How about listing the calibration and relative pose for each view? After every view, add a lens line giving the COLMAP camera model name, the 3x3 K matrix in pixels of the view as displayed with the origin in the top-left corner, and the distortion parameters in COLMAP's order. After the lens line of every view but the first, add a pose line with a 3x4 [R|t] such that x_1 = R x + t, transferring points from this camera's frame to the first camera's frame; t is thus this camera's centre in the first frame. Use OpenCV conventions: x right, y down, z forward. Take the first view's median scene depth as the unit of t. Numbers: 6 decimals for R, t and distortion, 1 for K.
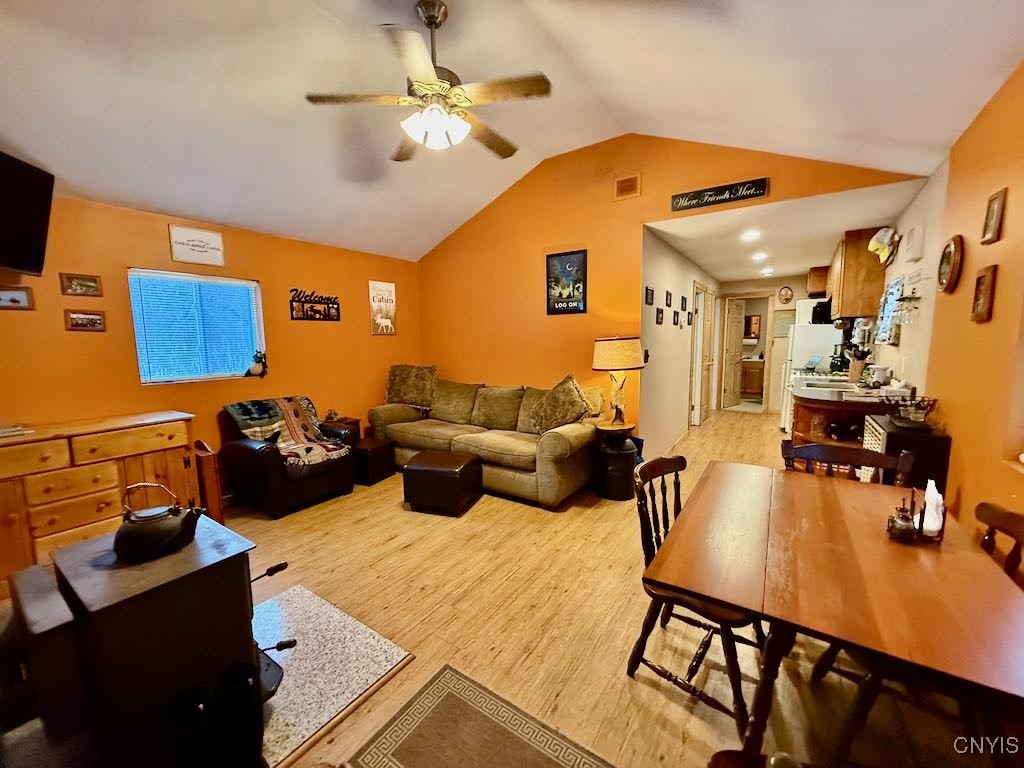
lens RADIAL K [[405.1, 0, 509.1], [0, 405.1, 384.2], [0, 0, 1]] dist [-0.000820, -0.000386]
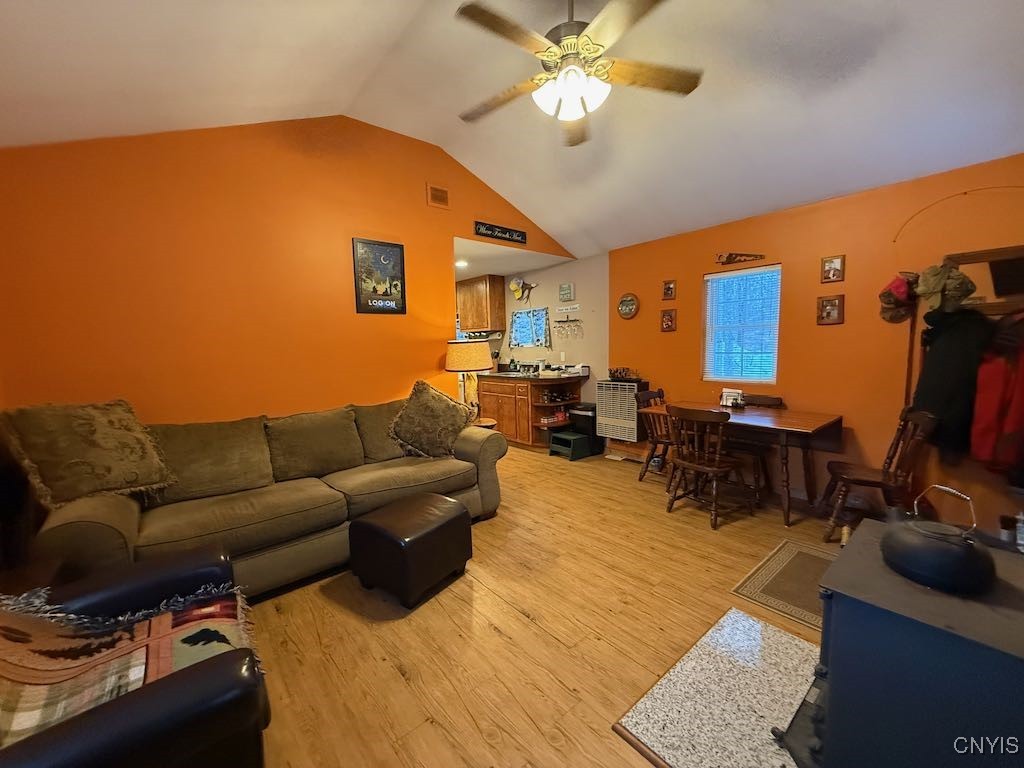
lens RADIAL K [[405.1, 0, 509.5], [0, 405.1, 384.3], [0, 0, 1]] dist [-0.000820, -0.000386]
pose [[0.270666, -0.086223, 0.958804, -0.713155], [0.127827, 0.990381, 0.052978, -0.041968], [-0.954149, 0.108221, 0.279084, 0.601155]]
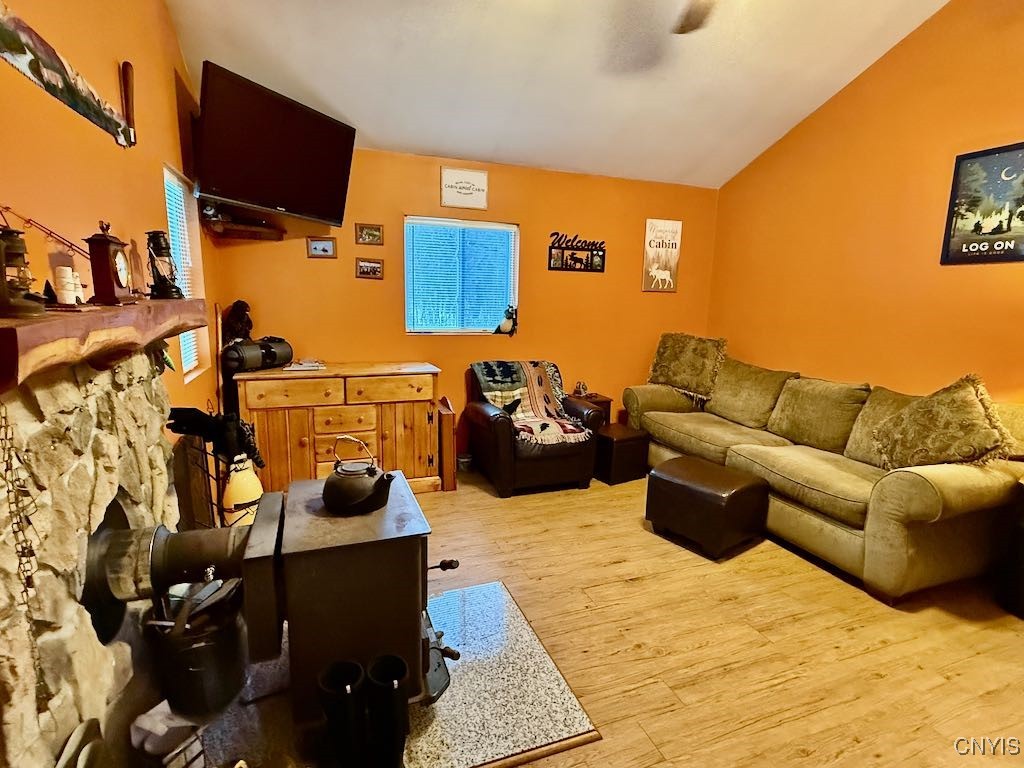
lens RADIAL K [[515.7, 0, 511.8], [0, 515.7, 386.7], [0, 0, 1]] dist [-0.000350, -0.000368]
pose [[0.818880, 0.133834, -0.558144, 0.034159], [-0.100356, 0.990841, 0.090351, -0.009154], [0.565124, -0.017973, 0.824810, 0.078022]]
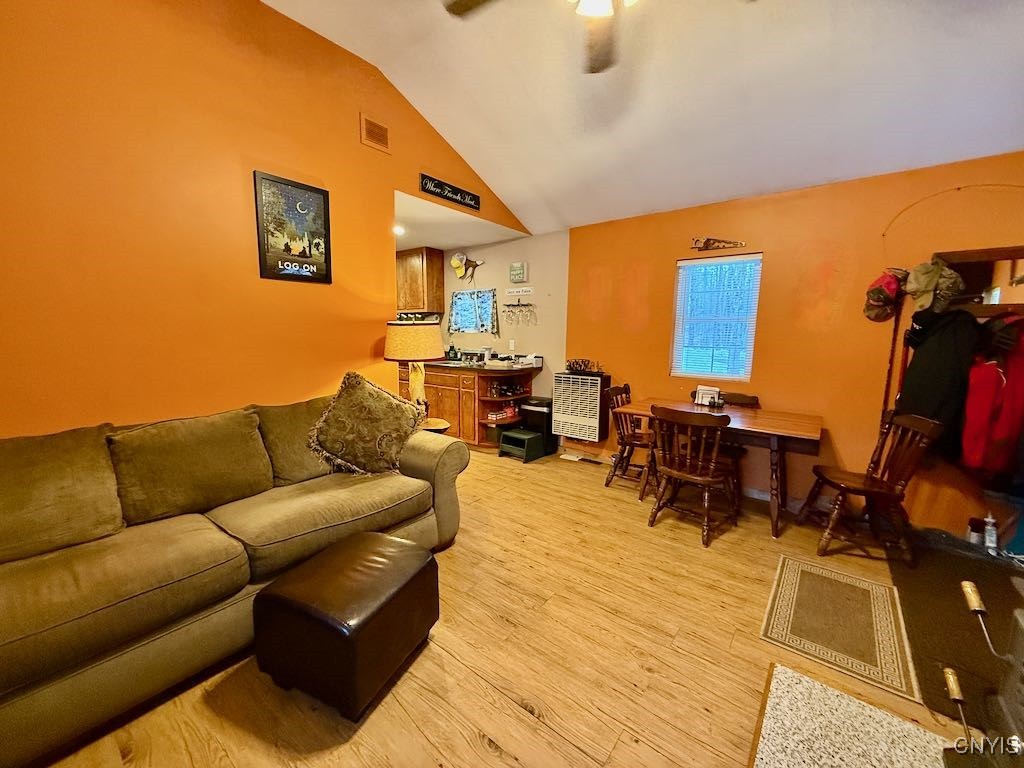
lens RADIAL K [[405.1, 0, 508.9], [0, 405.1, 384.8], [0, 0, 1]] dist [-0.000820, -0.000386]
pose [[0.076650, -0.117300, 0.990134, -0.557049], [0.098204, 0.989115, 0.109577, -0.056667], [-0.992210, 0.088836, 0.087335, 0.726250]]
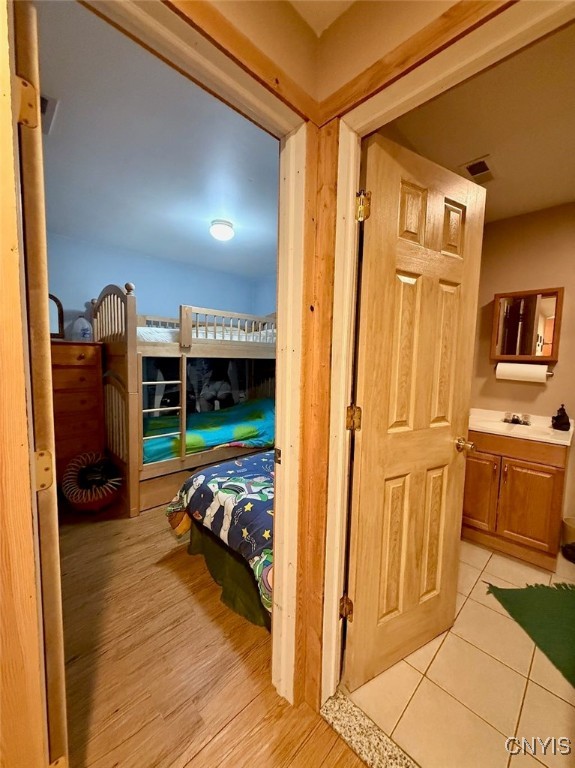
lens RADIAL K [[303.8, 0, 287.8], [0, 303.8, 383.7], [0, 0, 1]] dist [-0.000820, -0.000386]
pose [[0.983349, 0.057603, -0.172357, 1.186436], [-0.062019, 0.997868, -0.020342, -0.207367], [0.170818, 0.030693, 0.984824, 1.908896]]
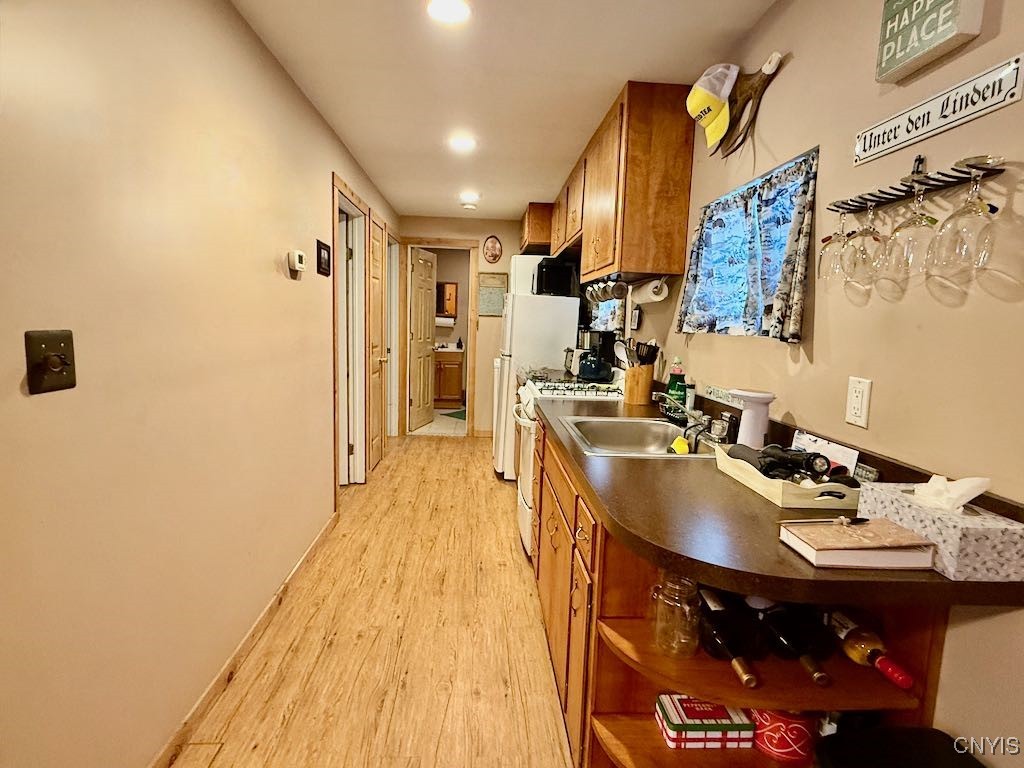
lens RADIAL K [[515.7, 0, 509.2], [0, 515.7, 384.7], [0, 0, 1]] dist [-0.000350, -0.000368]
pose [[0.786548, -0.037475, 0.616391, 0.395495], [0.023560, 0.999251, 0.030688, -0.065543], [-0.617079, -0.009615, 0.786842, 0.692068]]
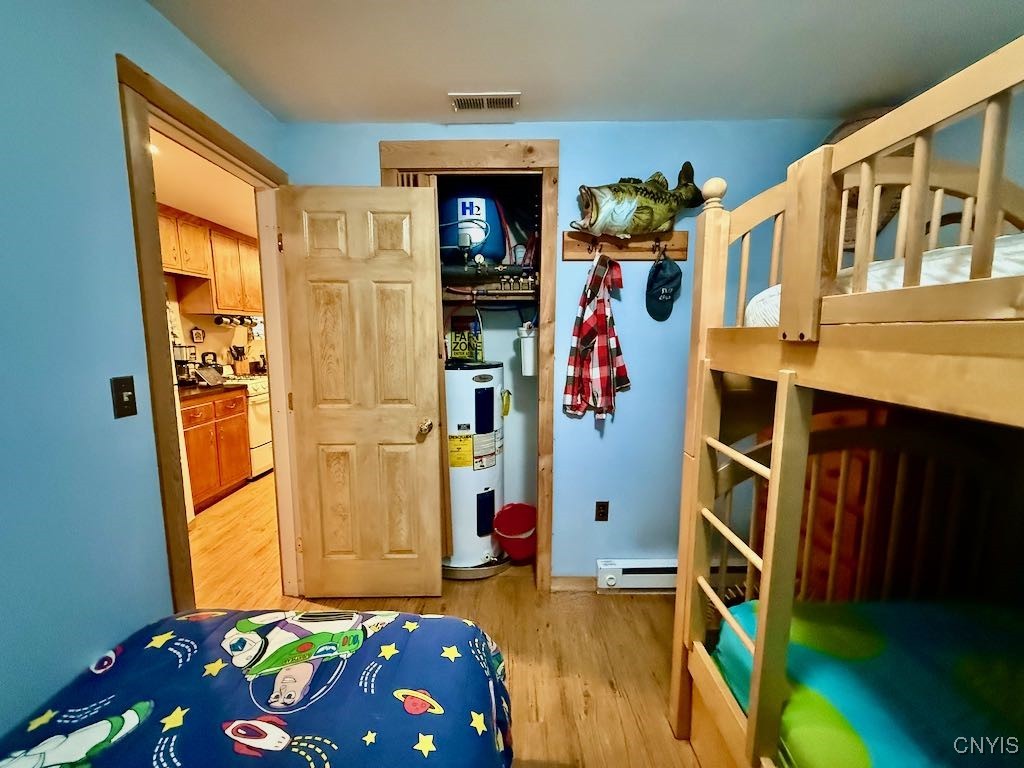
lens RADIAL K [[405.1, 0, 510.3], [0, 405.1, 382.7], [0, 0, 1]] dist [-0.000820, -0.000386]
pose [[-0.820926, 0.082139, -0.565096, 1.068874], [-0.052751, 0.974461, 0.218274, -0.322444], [0.568593, 0.208996, -0.795627, 2.744269]]
